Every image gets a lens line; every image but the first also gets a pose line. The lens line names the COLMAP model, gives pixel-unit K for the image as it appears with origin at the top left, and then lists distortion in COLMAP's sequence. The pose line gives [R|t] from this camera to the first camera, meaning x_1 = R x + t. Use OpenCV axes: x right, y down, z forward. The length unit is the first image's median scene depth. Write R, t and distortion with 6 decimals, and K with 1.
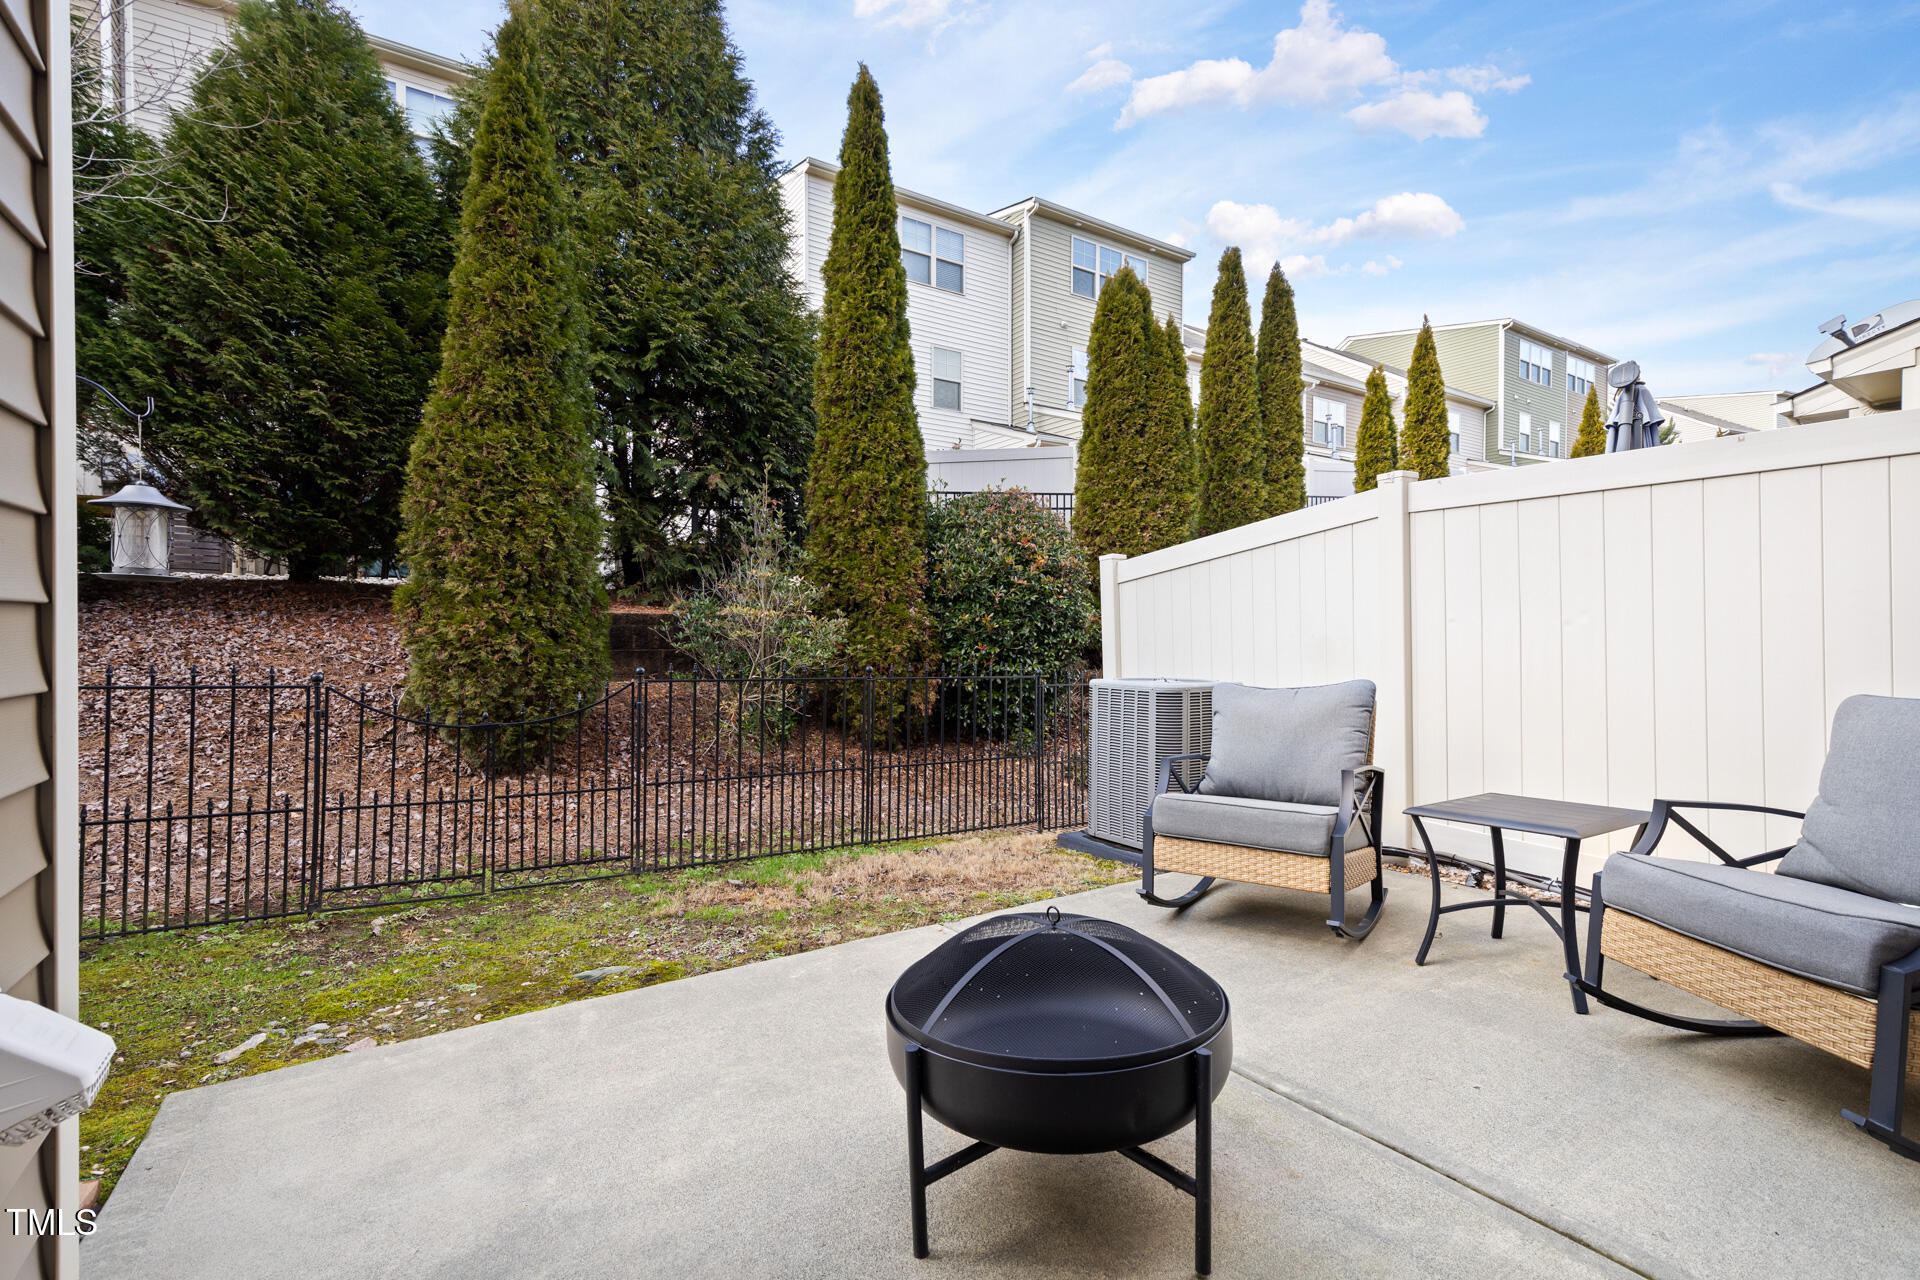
lens RADIAL K [[874.6, 0, 957.9], [0, 874.6, 638.3], [0, 0, 1]] dist [0.002753, -0.000486]
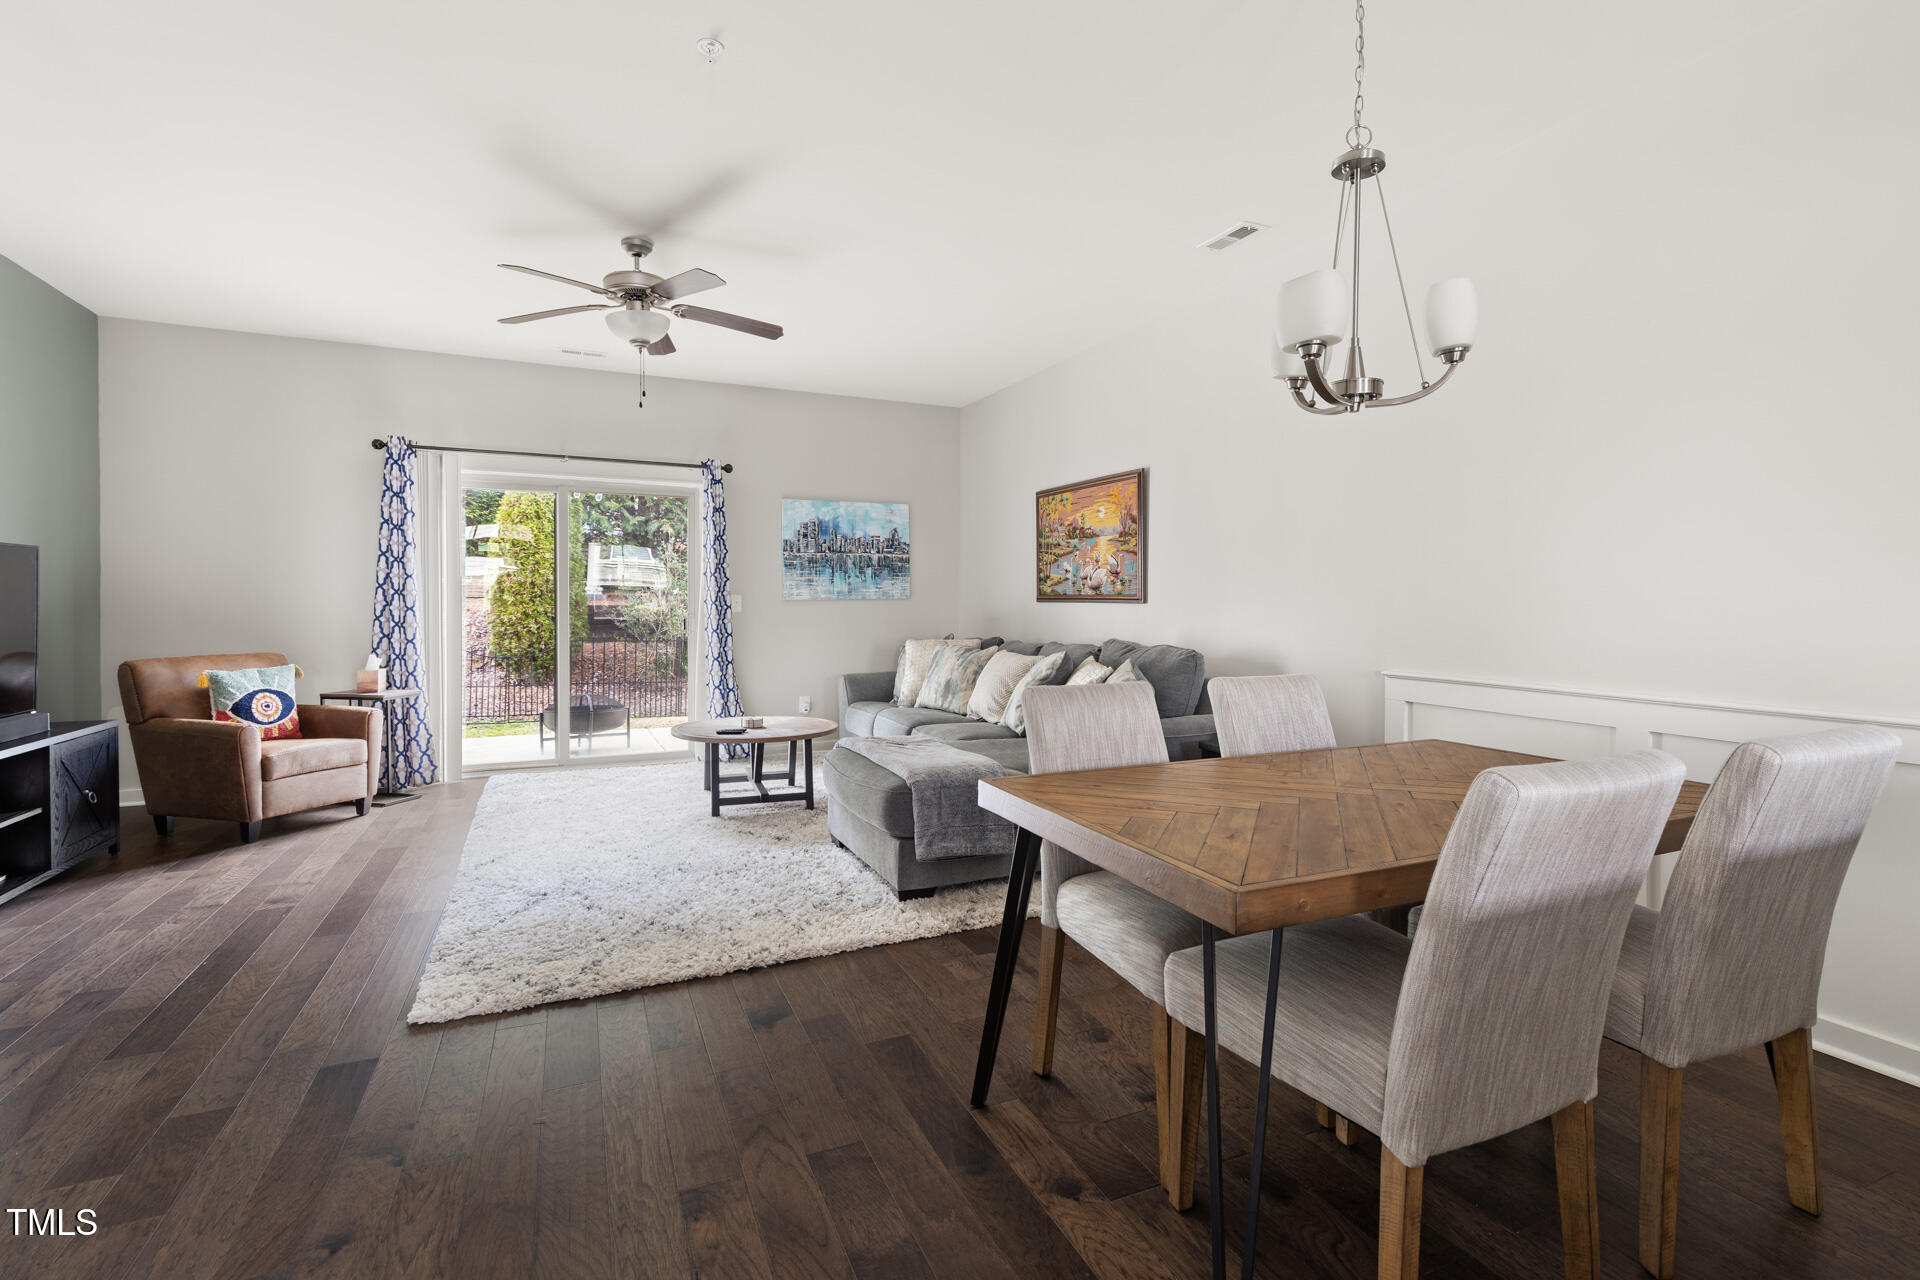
lens RADIAL K [[874.6, 0, 960.0], [0, 874.6, 614.9], [0, 0, 1]] dist [0.002753, -0.000486]
pose [[0.990013, 0.002307, -0.140957, 0.853885], [-0.000497, 0.999917, 0.012870, -0.044277], [0.140975, -0.012671, 0.989932, -1.010462]]
